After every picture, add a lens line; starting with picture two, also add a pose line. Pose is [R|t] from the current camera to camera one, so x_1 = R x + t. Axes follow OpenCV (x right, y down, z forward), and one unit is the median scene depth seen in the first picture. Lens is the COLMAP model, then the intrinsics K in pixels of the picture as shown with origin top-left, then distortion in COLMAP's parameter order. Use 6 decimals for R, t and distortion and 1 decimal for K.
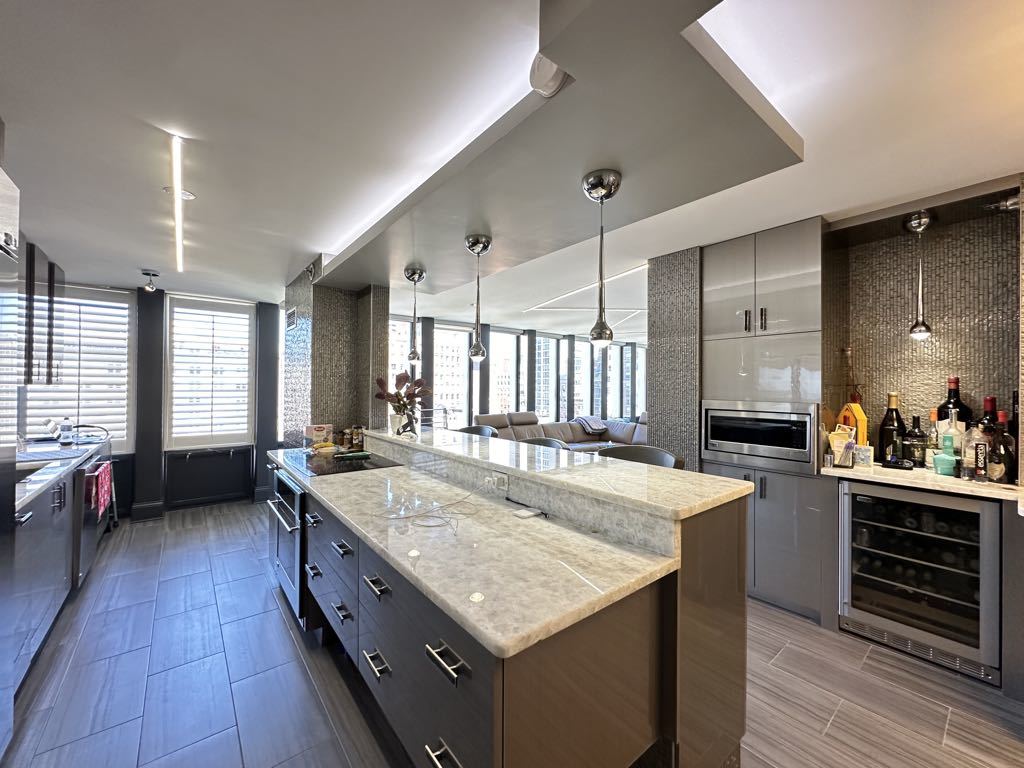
lens RADIAL K [[408.2, 0, 516.0], [0, 408.2, 384.1], [0, 0, 1]] dist [0.001818, 0.000594]
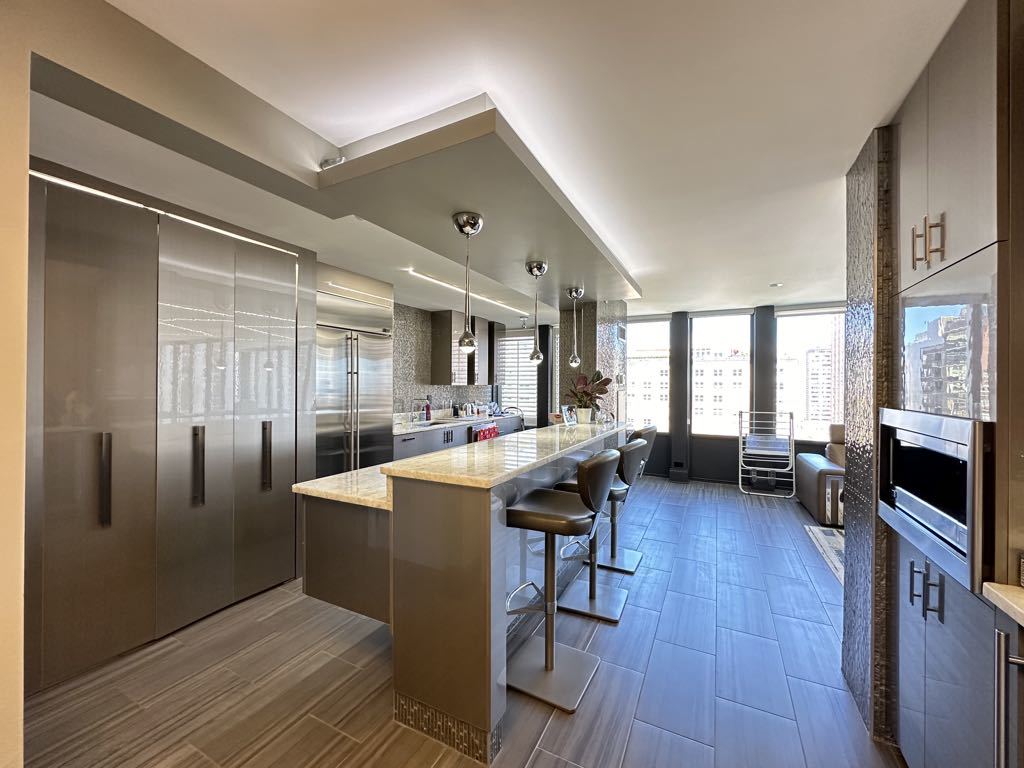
lens RADIAL K [[408.2, 0, 510.6], [0, 408.2, 384.0], [0, 0, 1]] dist [0.001818, 0.000594]
pose [[0.403615, -0.004634, -0.914917, 0.304775], [0.002606, 0.999989, -0.003915, 0.002865], [0.914925, -0.000804, 0.403623, 0.132068]]
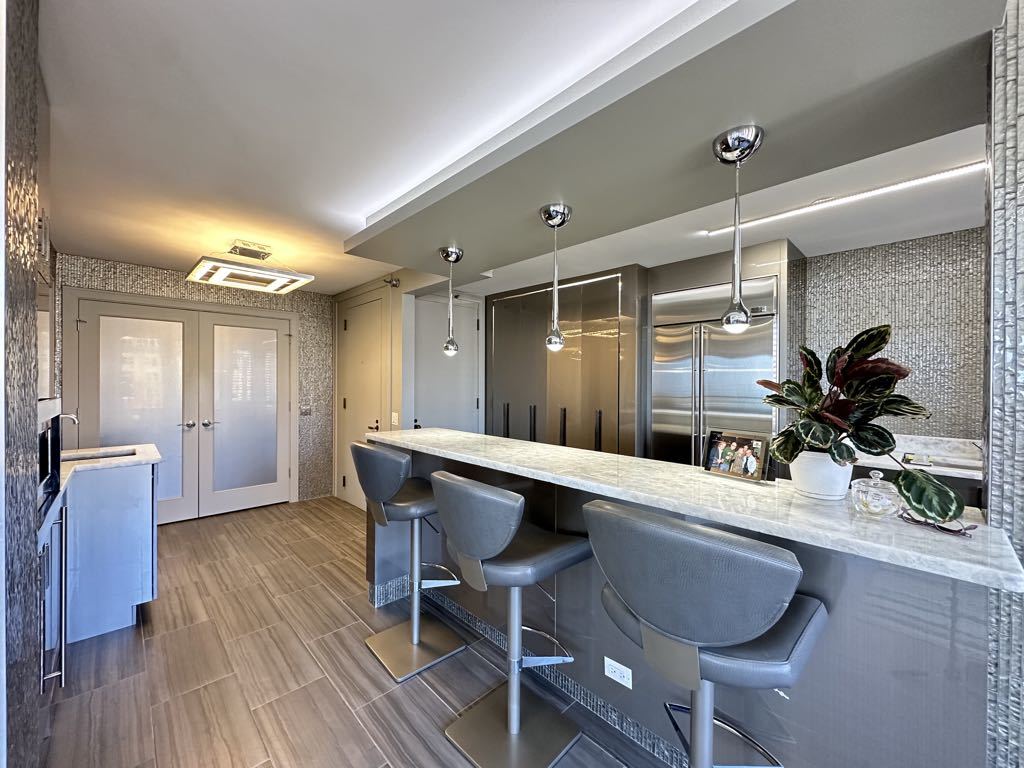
lens RADIAL K [[408.2, 0, 517.4], [0, 408.2, 383.8], [0, 0, 1]] dist [0.001818, 0.000594]
pose [[-0.996050, -0.013807, -0.087719, 0.009589], [-0.013213, 0.999886, -0.007359, 0.006861], [0.087811, -0.006171, -0.996118, 0.572998]]
